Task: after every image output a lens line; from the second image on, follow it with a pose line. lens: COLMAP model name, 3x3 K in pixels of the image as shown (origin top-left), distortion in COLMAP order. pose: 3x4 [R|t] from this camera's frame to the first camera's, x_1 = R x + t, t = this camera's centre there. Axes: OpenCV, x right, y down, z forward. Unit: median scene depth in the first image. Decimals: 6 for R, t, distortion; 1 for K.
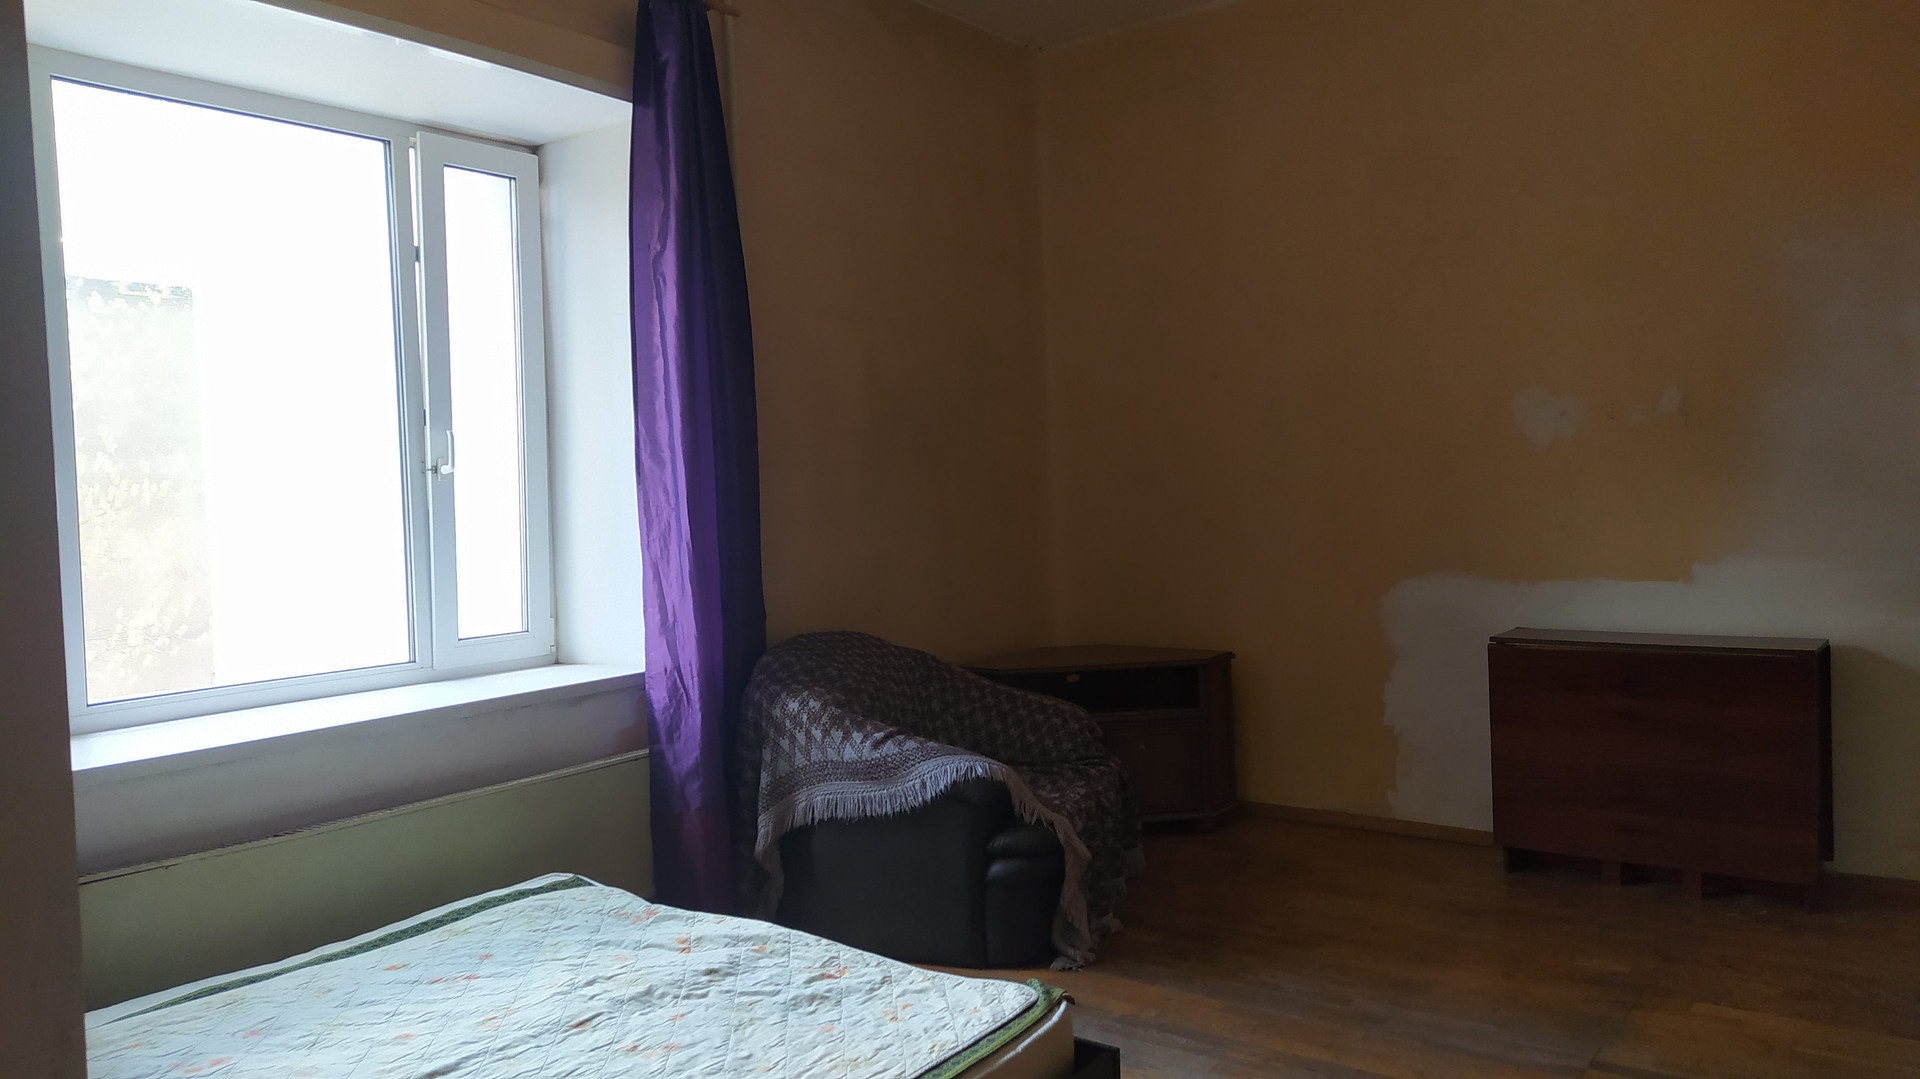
lens RADIAL K [[1423.9, 0, 960.0], [0, 1423.9, 539.5], [0, 0, 1]] dist [-0.002829, 0.001414]
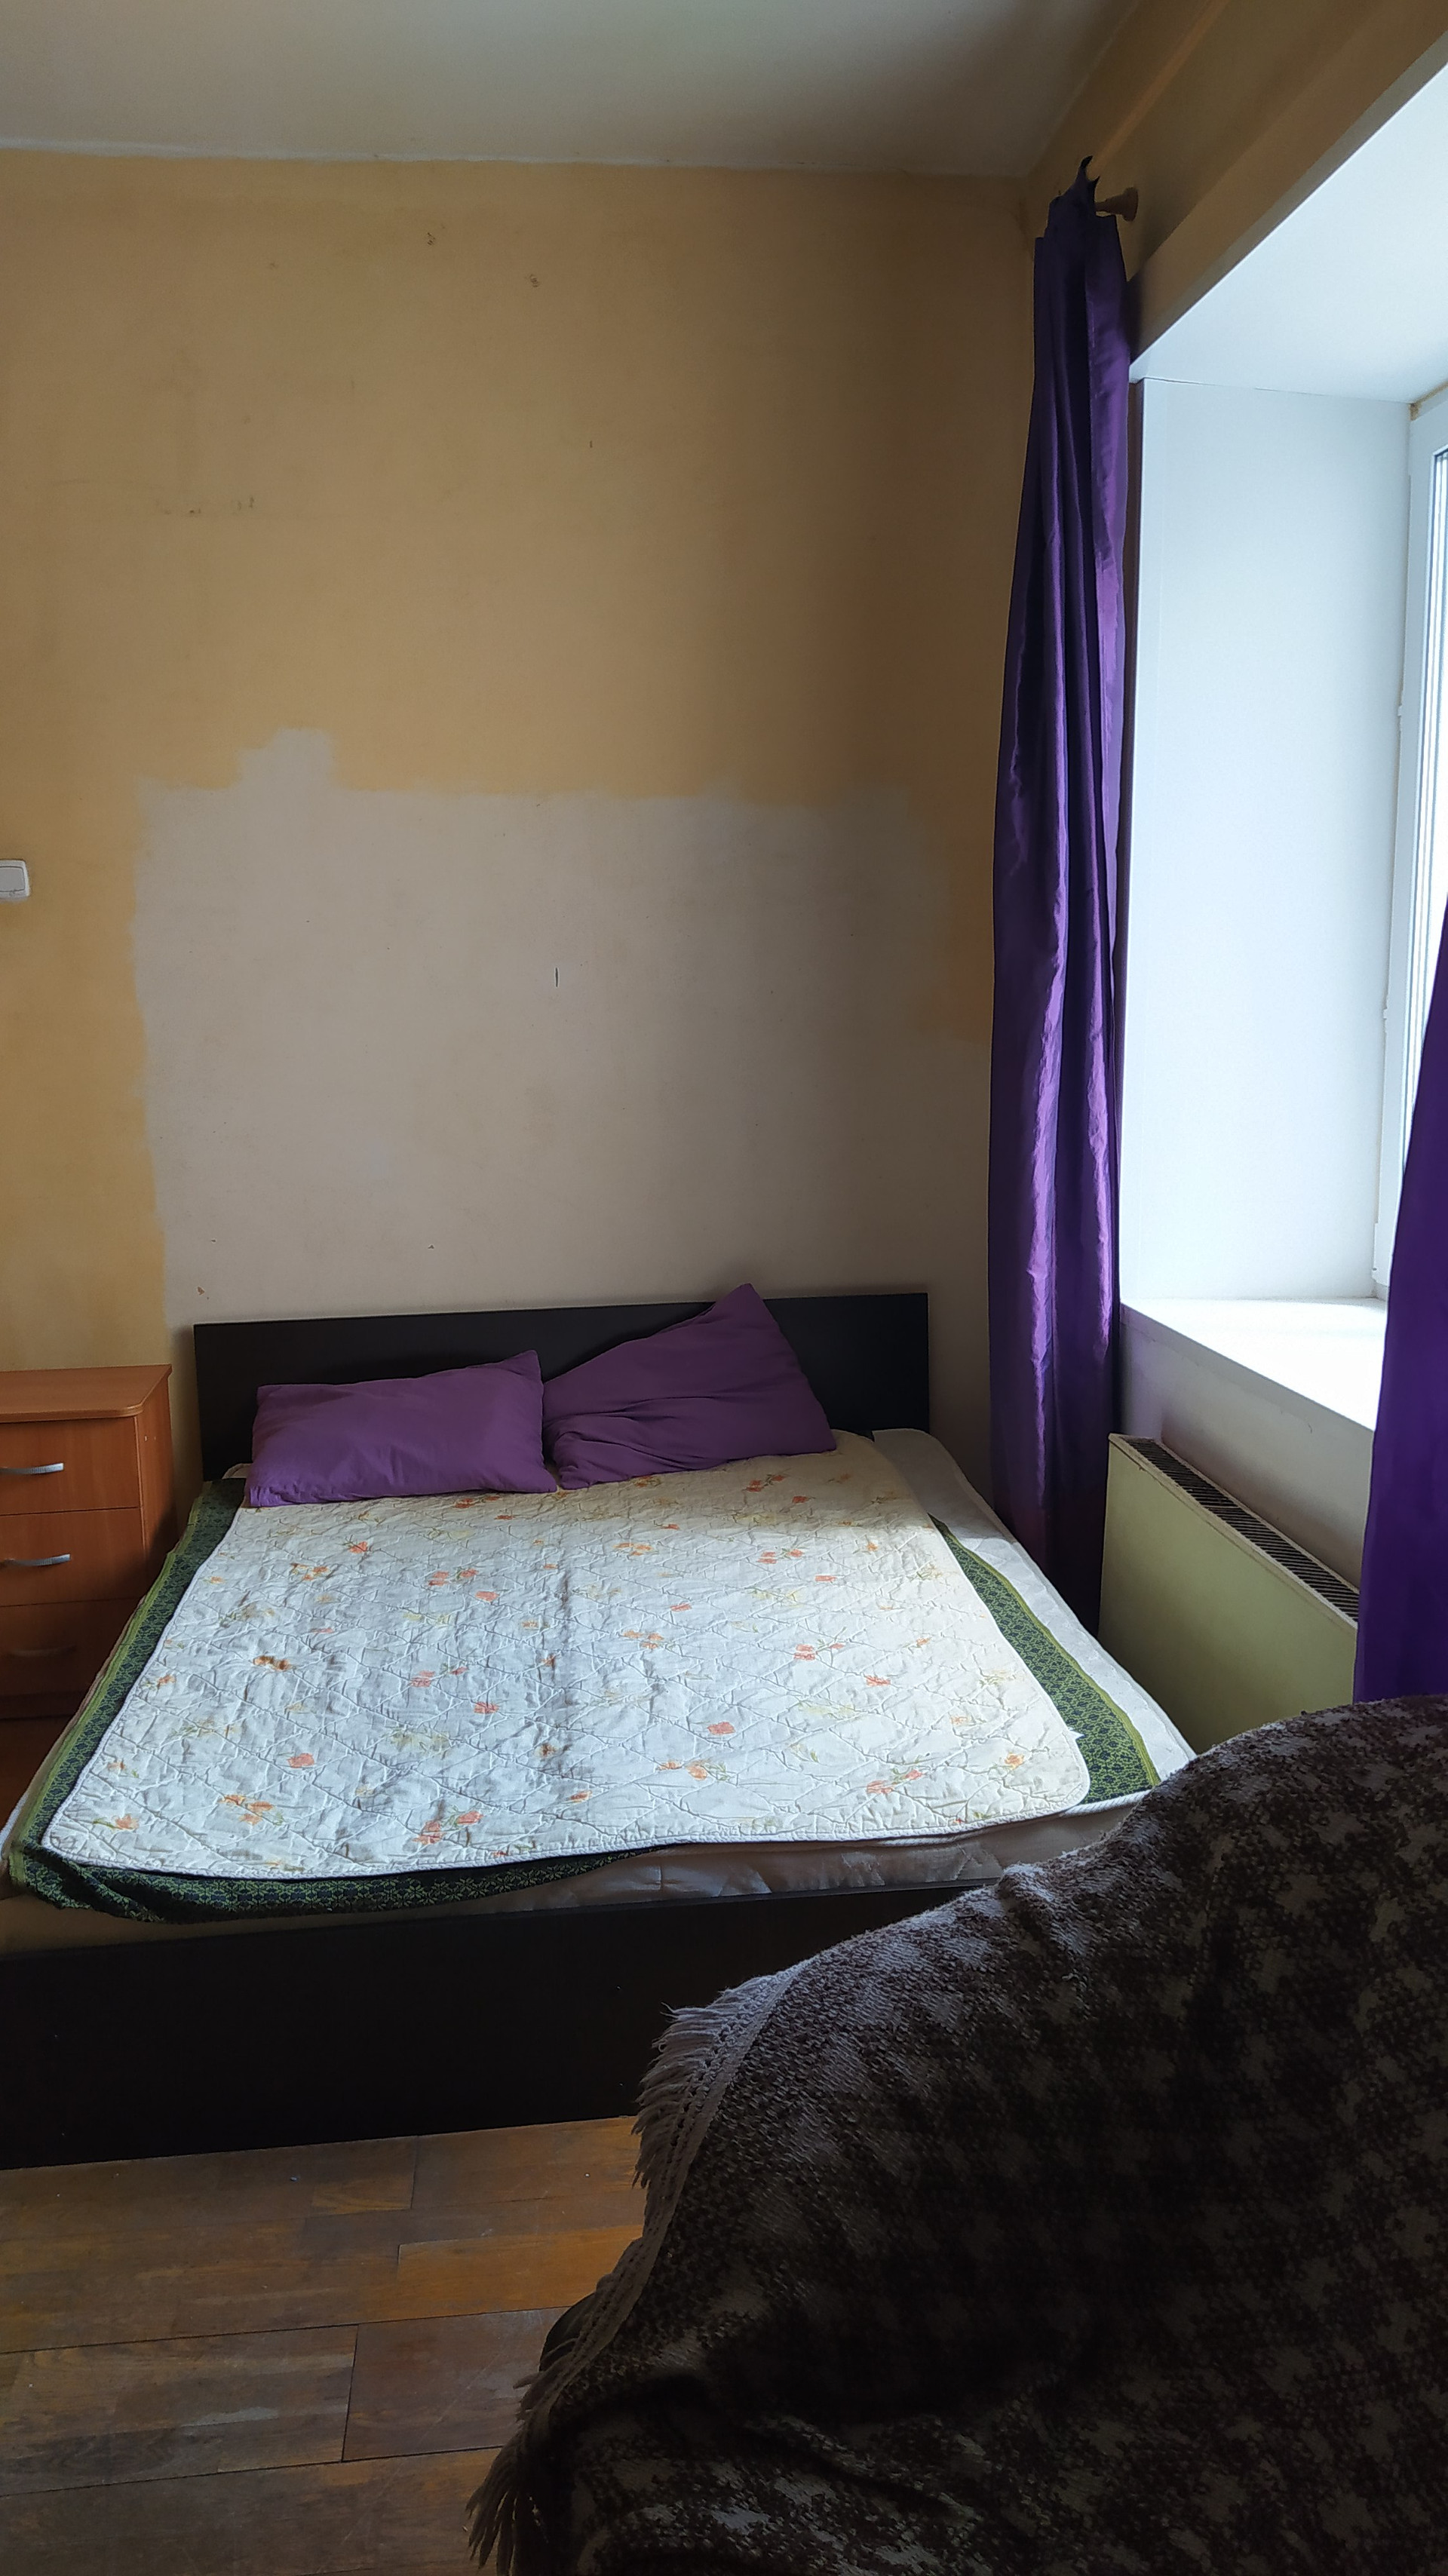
lens RADIAL K [[1910.4, 0, 724.0], [0, 1910.4, 1288.0], [0, 0, 1]] dist [-0.002829, 0.001414]
pose [[-0.750750, 0.169405, -0.638496, 0.333274], [0.029040, 0.974088, 0.224298, -0.126249], [0.659948, 0.149850, -0.736216, 1.777693]]
